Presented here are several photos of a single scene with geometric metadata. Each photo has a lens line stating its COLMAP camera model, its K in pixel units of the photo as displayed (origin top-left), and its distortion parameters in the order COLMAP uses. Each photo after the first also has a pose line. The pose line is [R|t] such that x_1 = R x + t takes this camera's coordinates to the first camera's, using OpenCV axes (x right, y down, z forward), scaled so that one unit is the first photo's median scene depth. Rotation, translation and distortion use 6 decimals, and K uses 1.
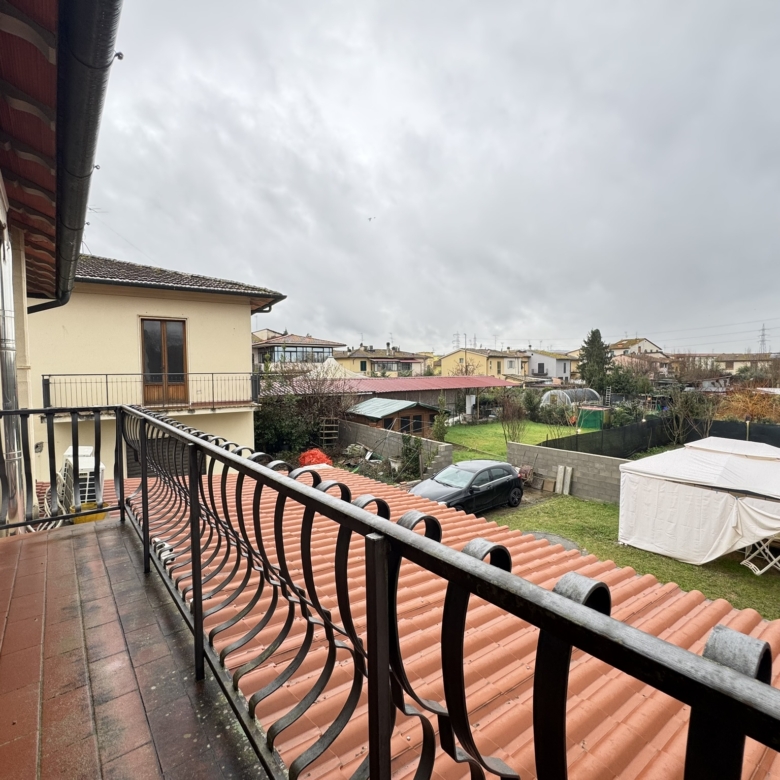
lens RADIAL K [[414.0, 0, 390.0], [0, 414.0, 390.0], [0, 0, 1]] dist [-0.003754, -0.000058]
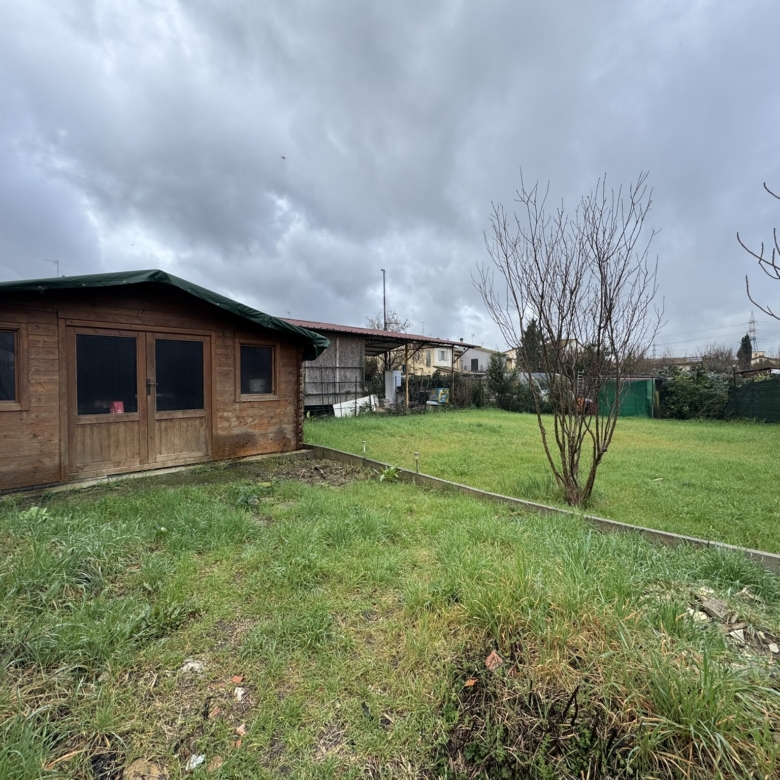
lens RADIAL K [[414.0, 0, 390.0], [0, 414.0, 390.0], [0, 0, 1]] dist [-0.003754, -0.000058]
pose [[0.983187, 0.004319, 0.182552, 0.037147], [0.001197, 0.999546, -0.030098, 0.024609], [-0.182599, 0.029810, 0.982735, 0.190560]]
